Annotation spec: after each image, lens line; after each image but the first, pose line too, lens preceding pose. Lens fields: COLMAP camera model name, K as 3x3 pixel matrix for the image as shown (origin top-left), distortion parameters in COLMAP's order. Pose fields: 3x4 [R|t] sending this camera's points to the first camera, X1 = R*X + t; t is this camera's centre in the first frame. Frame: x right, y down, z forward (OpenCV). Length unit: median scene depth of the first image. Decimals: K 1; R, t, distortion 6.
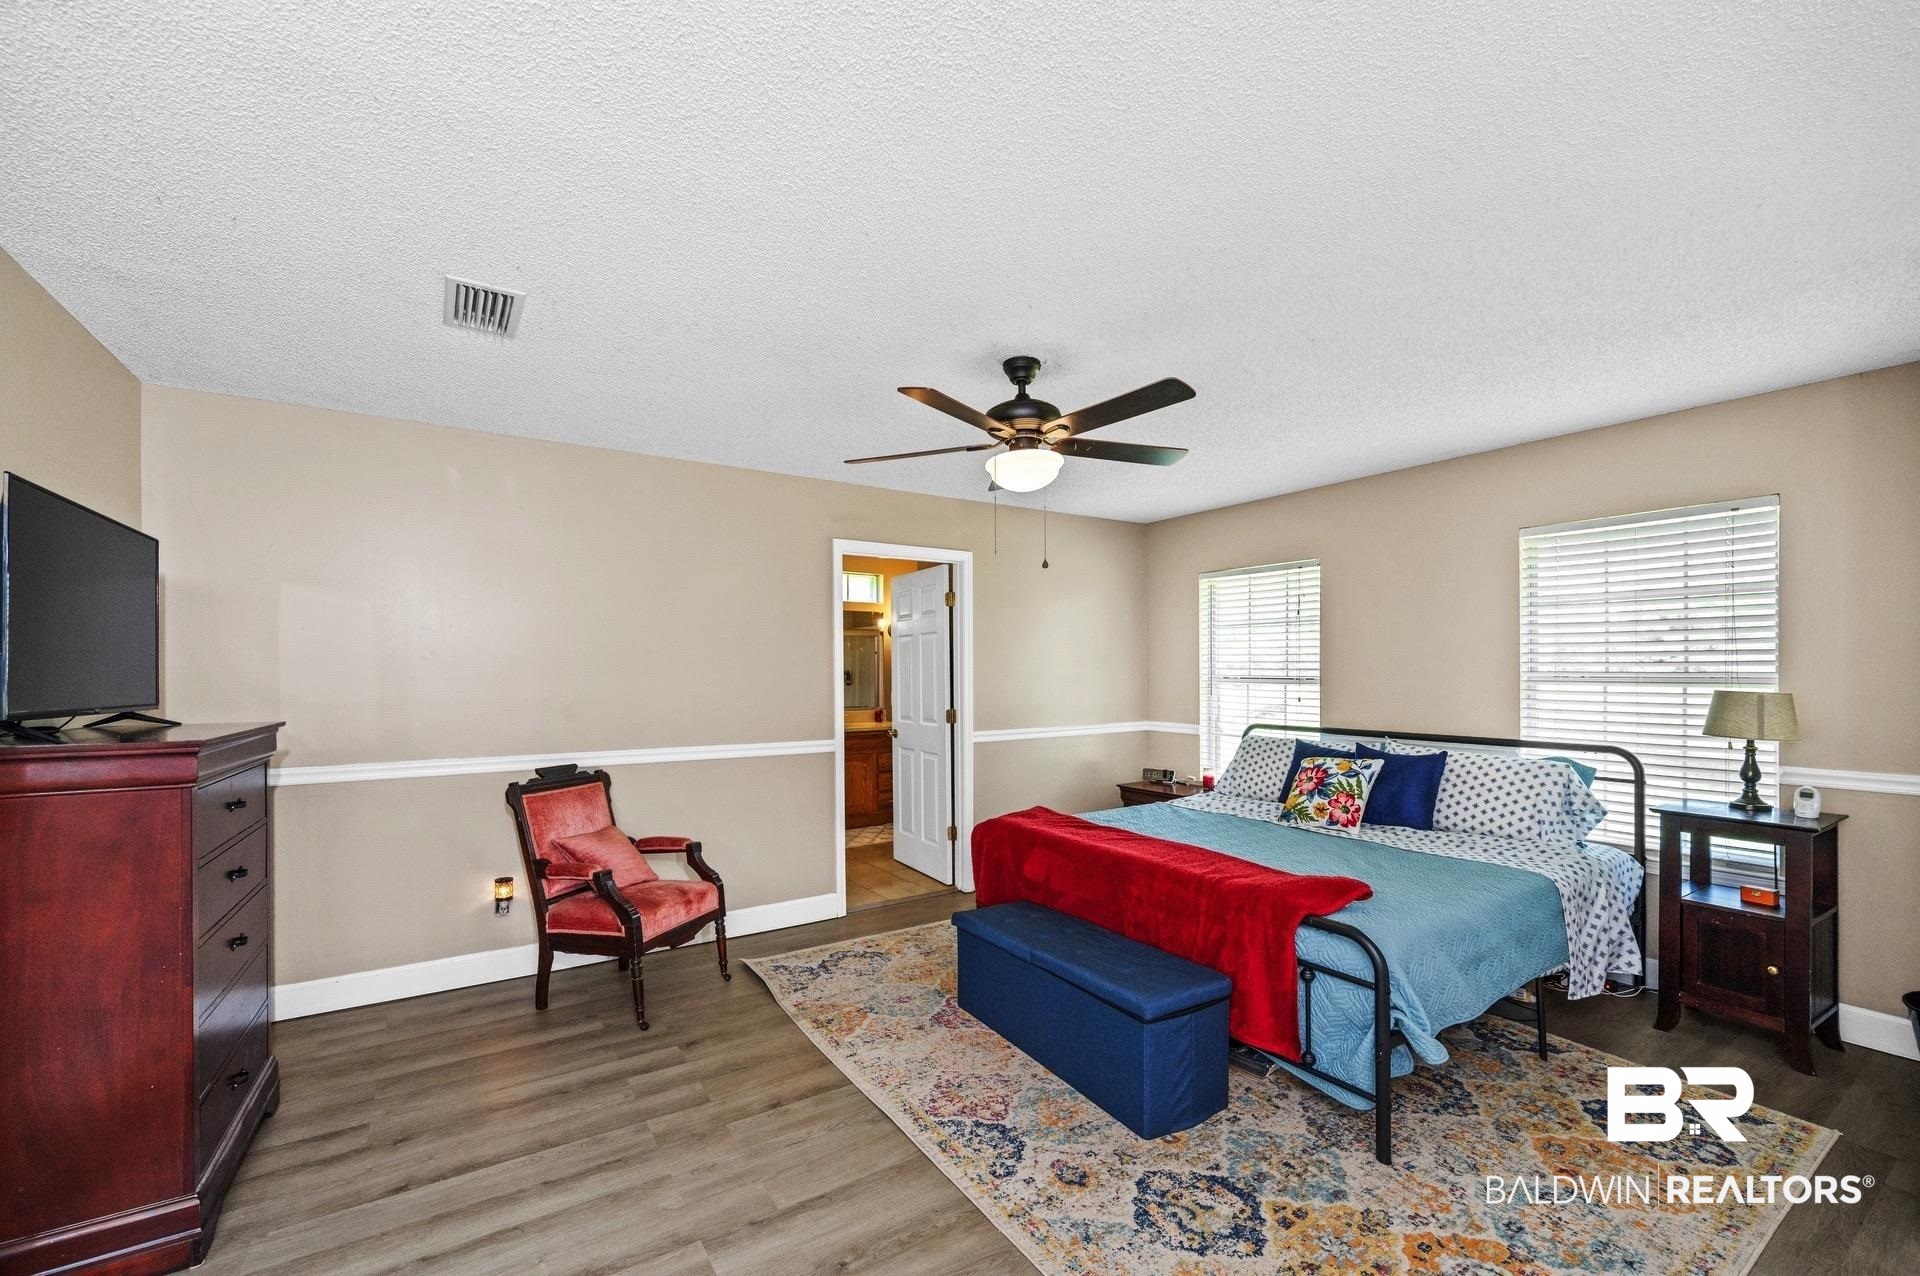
lens RADIAL K [[766.1, 0, 958.8], [0, 766.1, 657.6], [0, 0, 1]] dist [-0.000014, 0.000002]
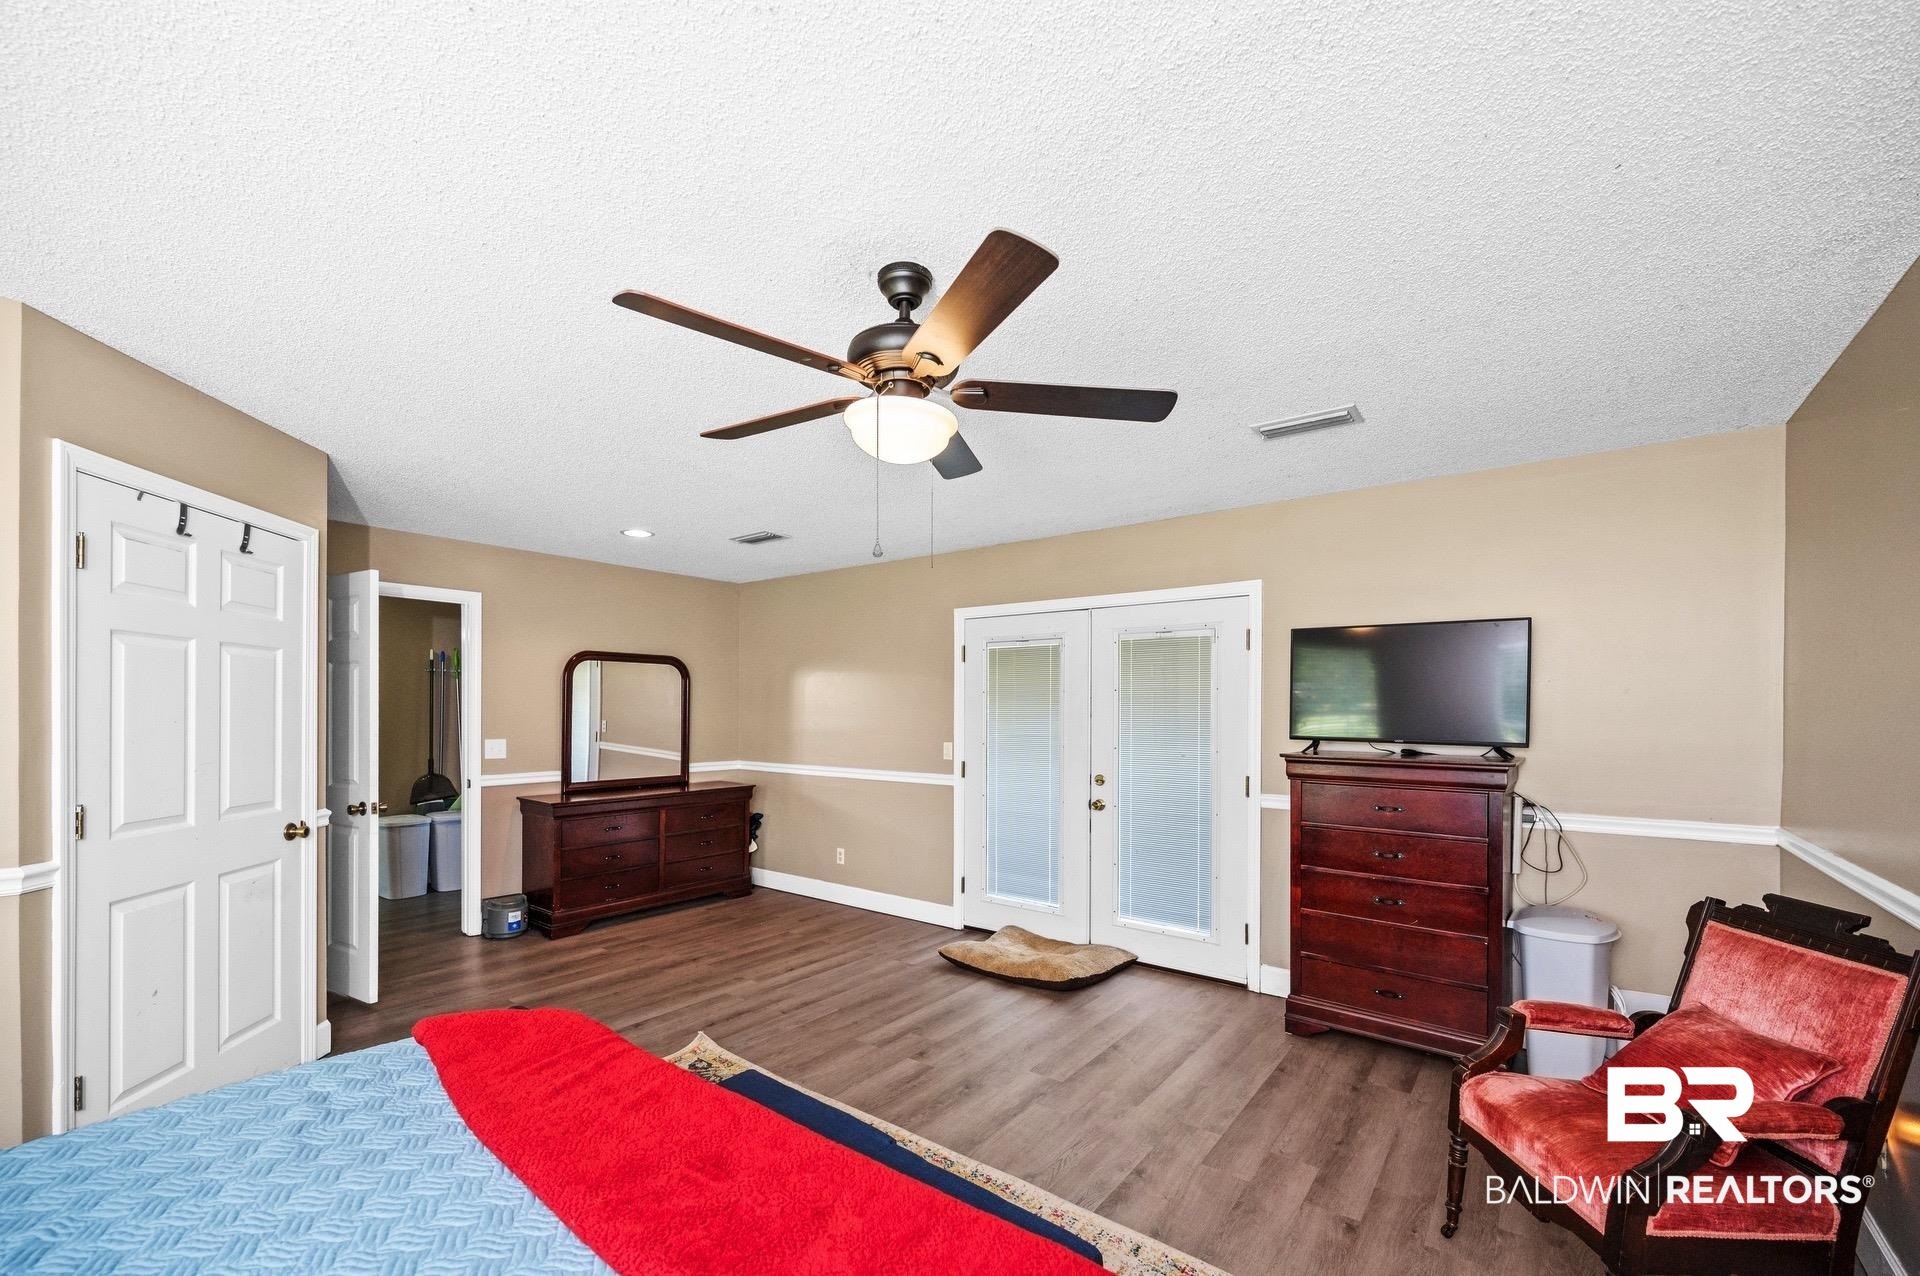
lens RADIAL K [[766.1, 0, 955.3], [0, 766.1, 715.1], [0, 0, 1]] dist [-0.000014, 0.000002]
pose [[-0.942569, 0.006311, -0.333952, 0.296264], [0.009592, 0.999921, -0.008174, 0.013344], [0.333874, -0.010908, -0.942555, 1.828909]]
